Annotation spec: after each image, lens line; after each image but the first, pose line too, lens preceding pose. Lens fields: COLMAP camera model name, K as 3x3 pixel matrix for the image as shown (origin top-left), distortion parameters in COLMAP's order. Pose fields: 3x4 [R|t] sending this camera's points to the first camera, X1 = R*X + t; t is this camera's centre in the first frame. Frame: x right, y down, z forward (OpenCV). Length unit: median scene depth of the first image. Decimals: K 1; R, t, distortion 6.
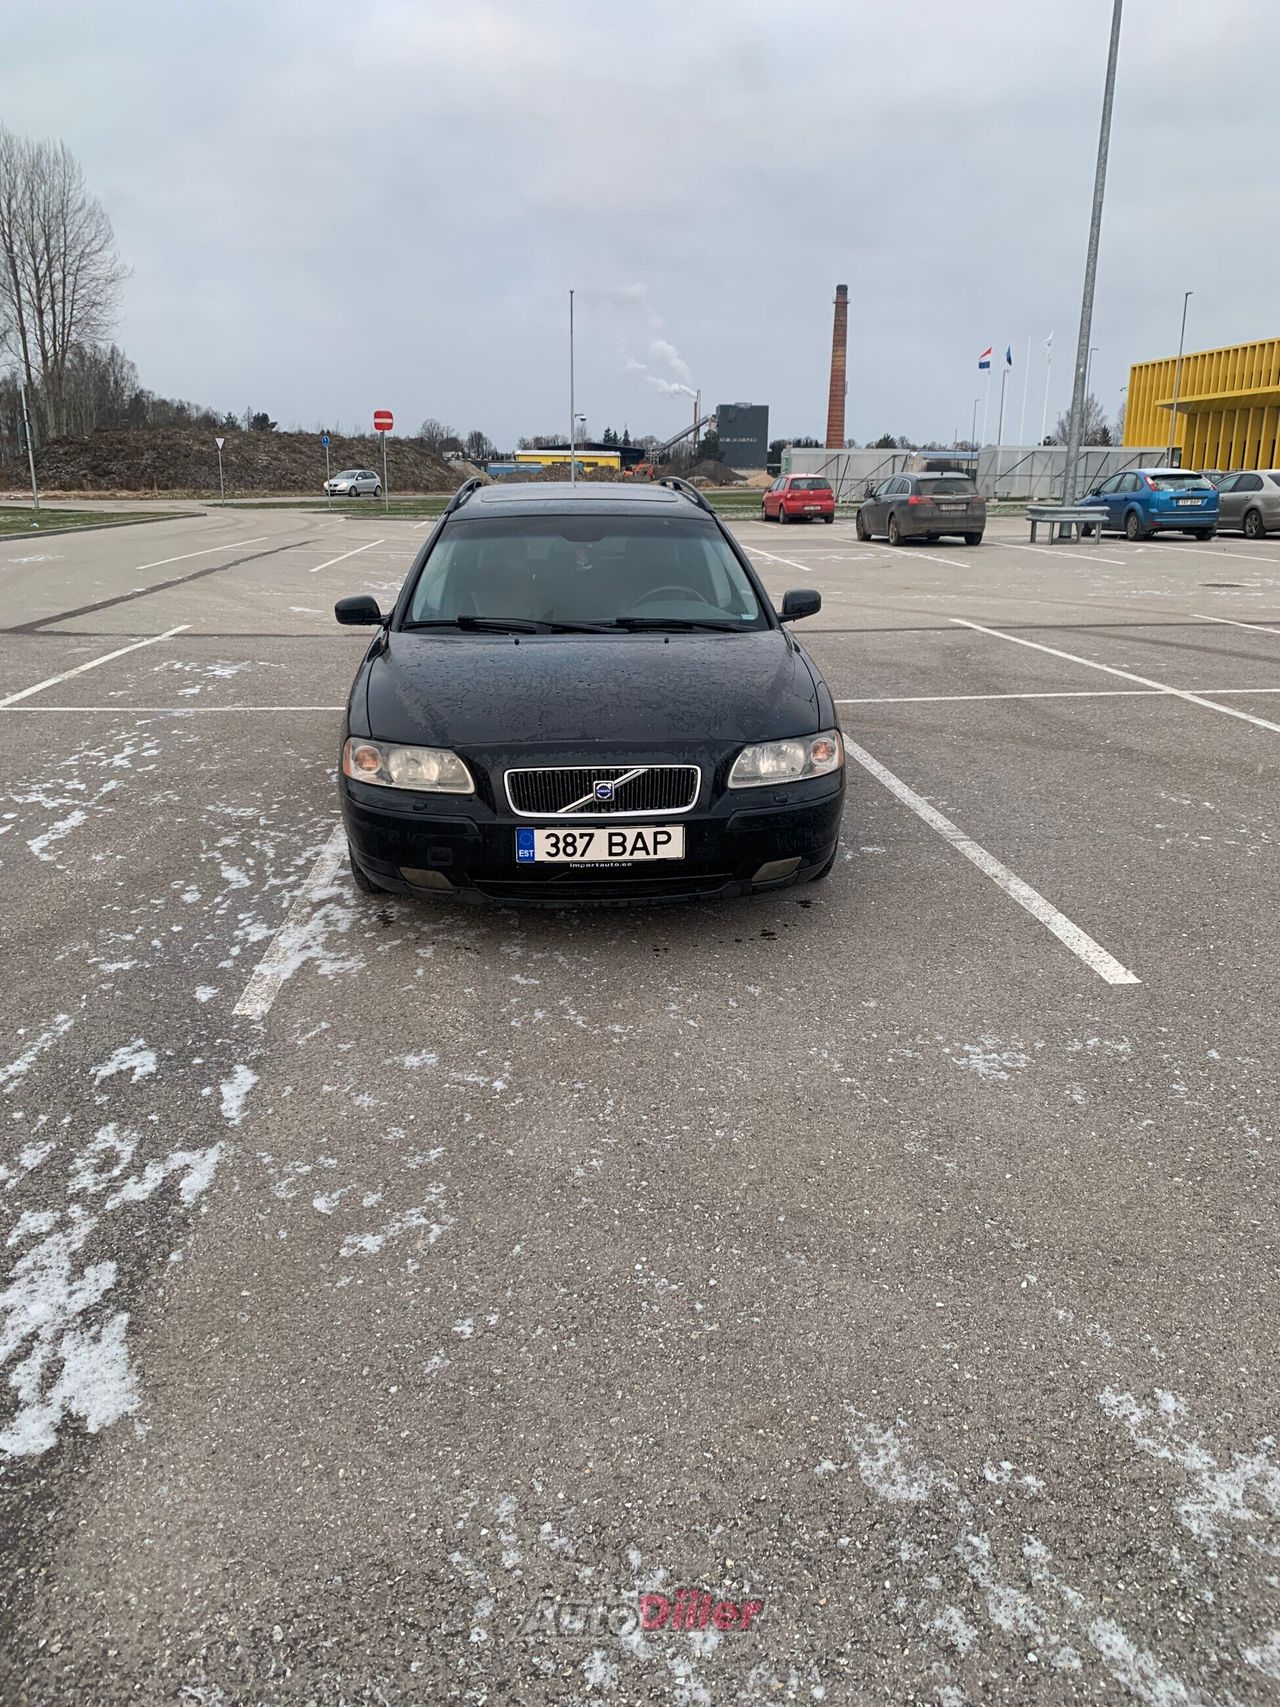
lens RADIAL K [[1283.0, 0, 655.6], [0, 1283.0, 814.3], [0, 0, 1]] dist [0.056875, -0.088847]
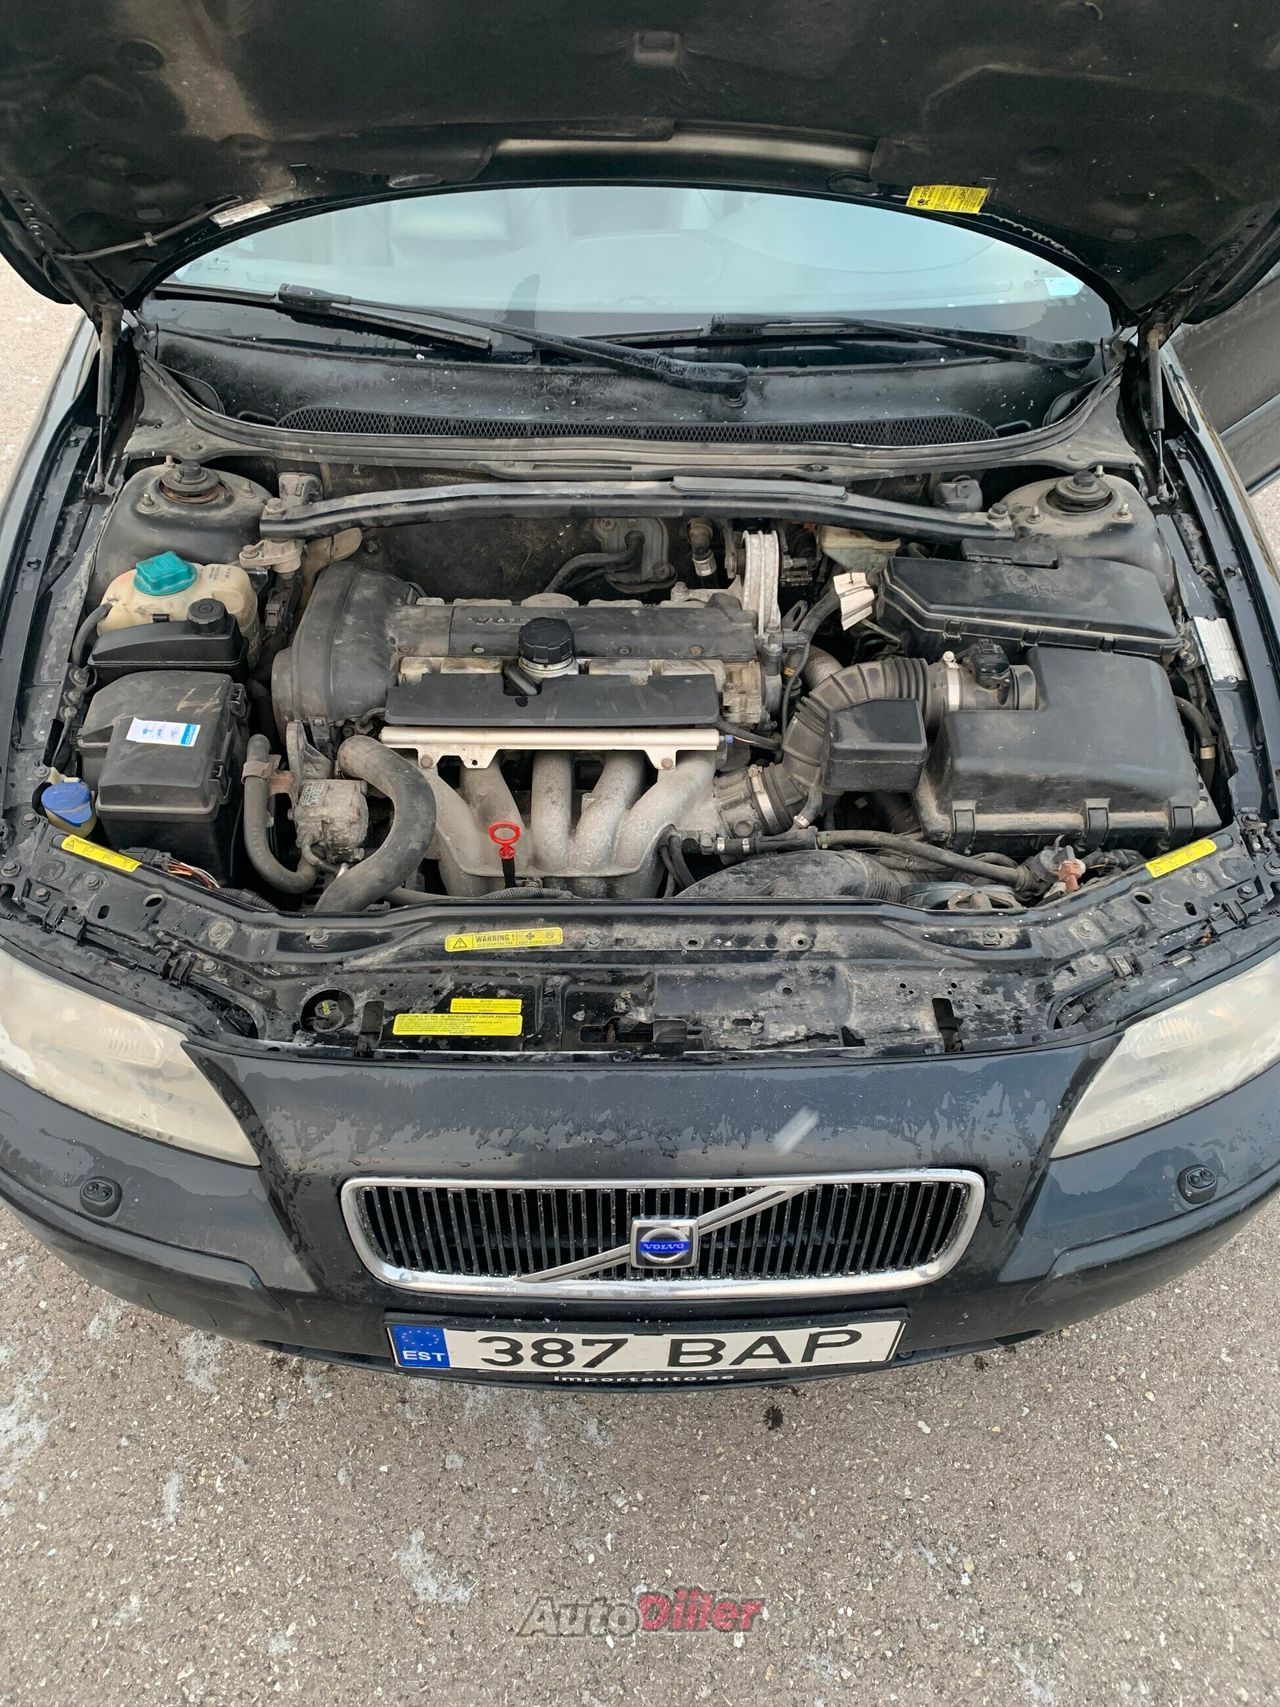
lens RADIAL K [[1293.5, 0, 640.4], [0, 1293.5, 844.2], [0, 0, 1]] dist [0.025142, -0.030182]
pose [[0.998246, 0.056658, -0.017141, -0.036409], [-0.040694, 0.867149, 0.496383, -0.203500], [0.042988, -0.494815, 0.867935, 0.611254]]
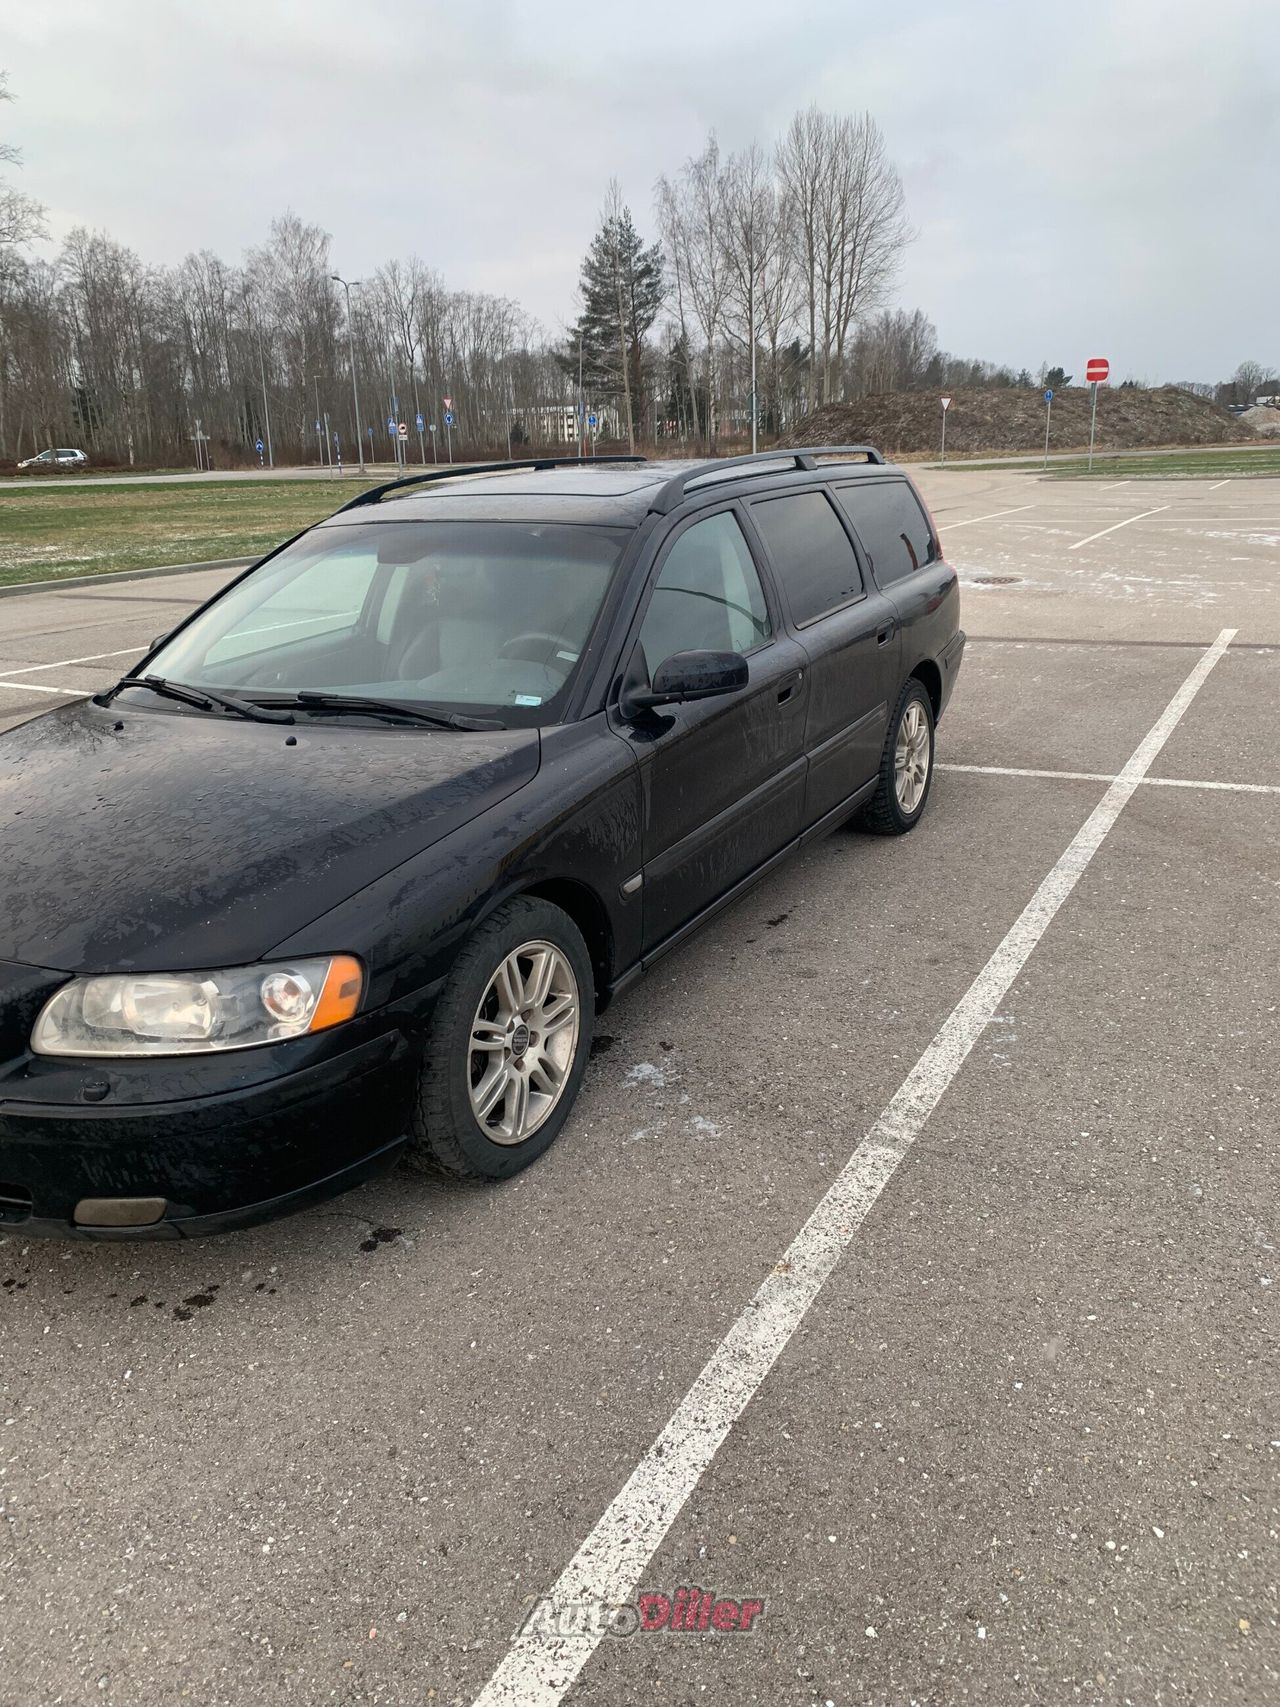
lens RADIAL K [[1318.0, 0, 662.9], [0, 1318.0, 829.9], [0, 0, 1]] dist [0.001102, -0.000760]
pose [[0.846817, 0.119514, -0.518283, 0.461587], [-0.100530, 0.992829, 0.064687, -0.144969], [0.522297, -0.002675, 0.852759, 0.538139]]
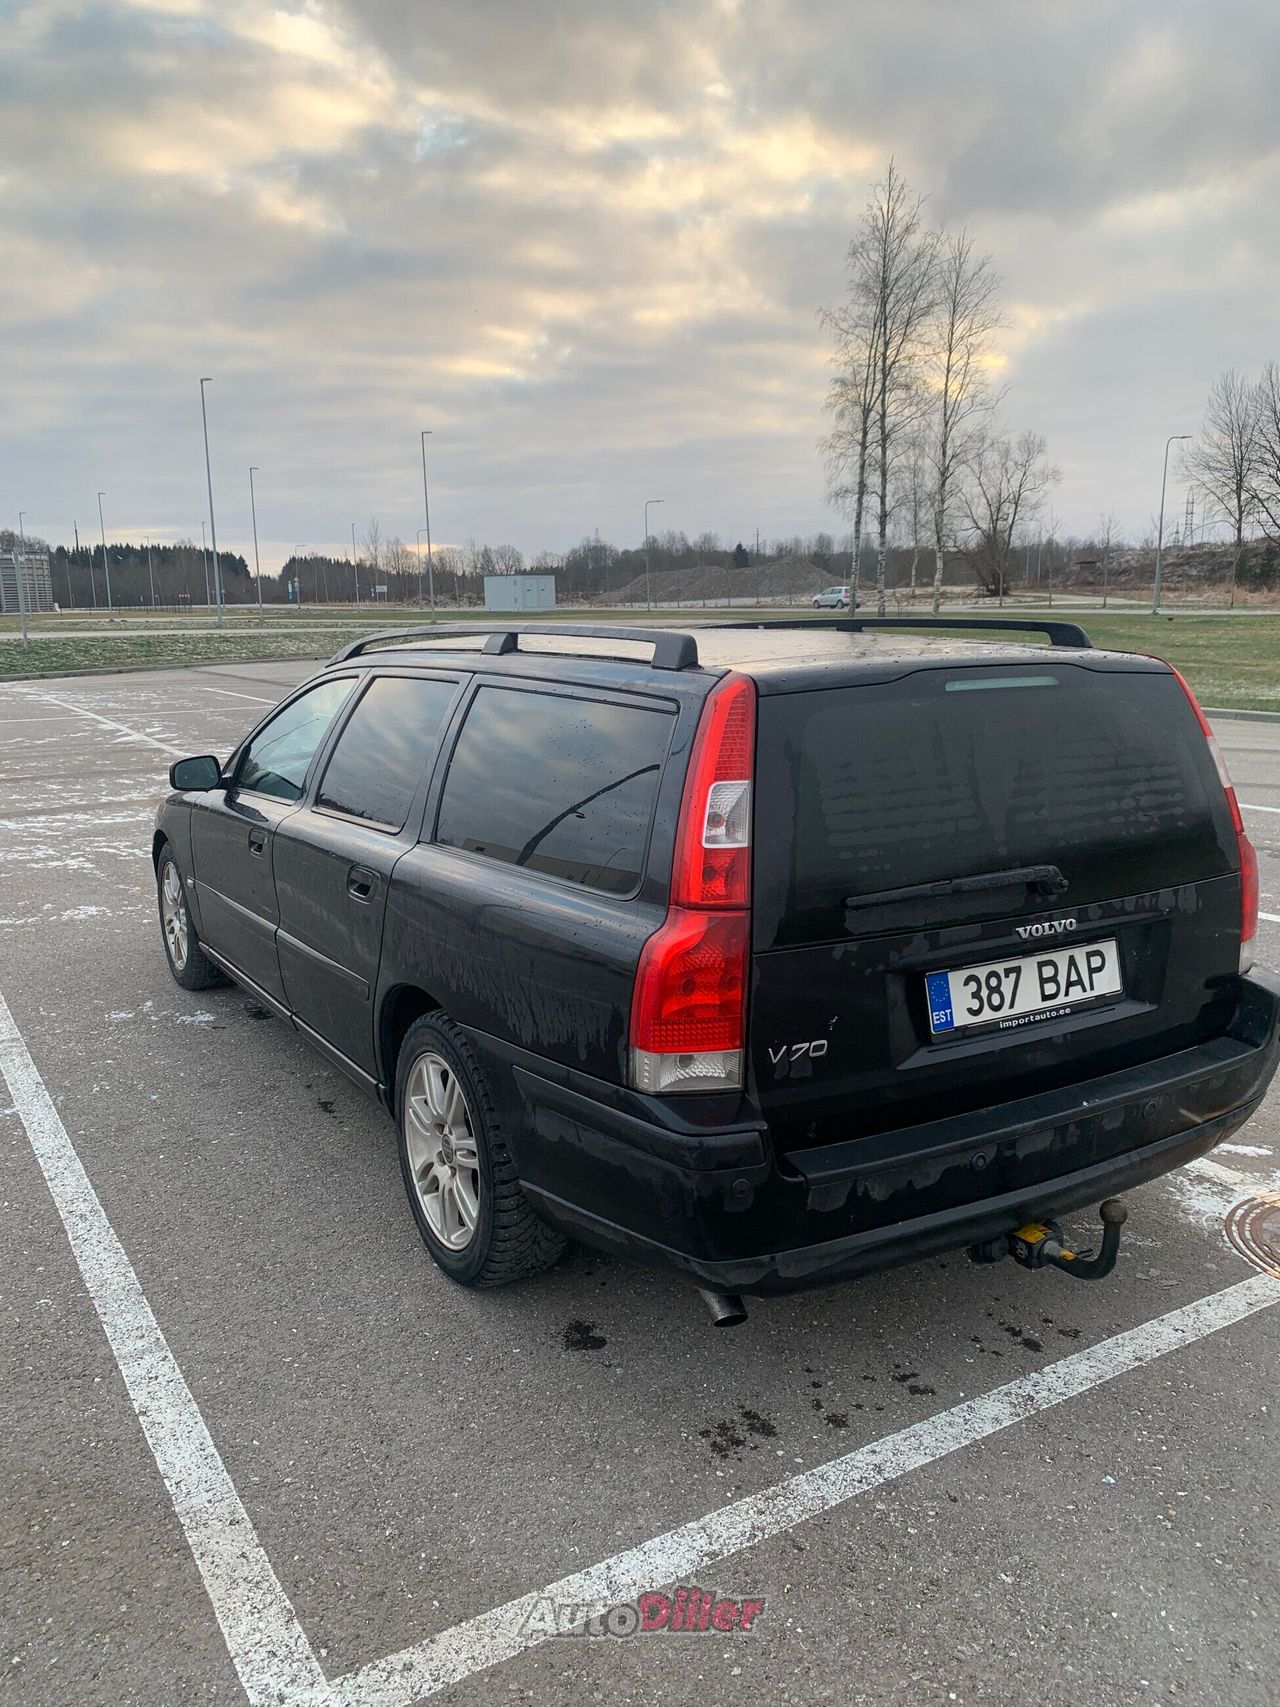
lens RADIAL K [[1348.0, 0, 635.7], [0, 1348.0, 778.2], [0, 0, 1]] dist [0.001524, -0.003317]
pose [[-0.897597, 0.063349, -0.436240, 0.261229], [-0.105641, 0.929869, 0.352398, -0.536418], [0.427970, 0.362396, -0.827956, 2.011287]]
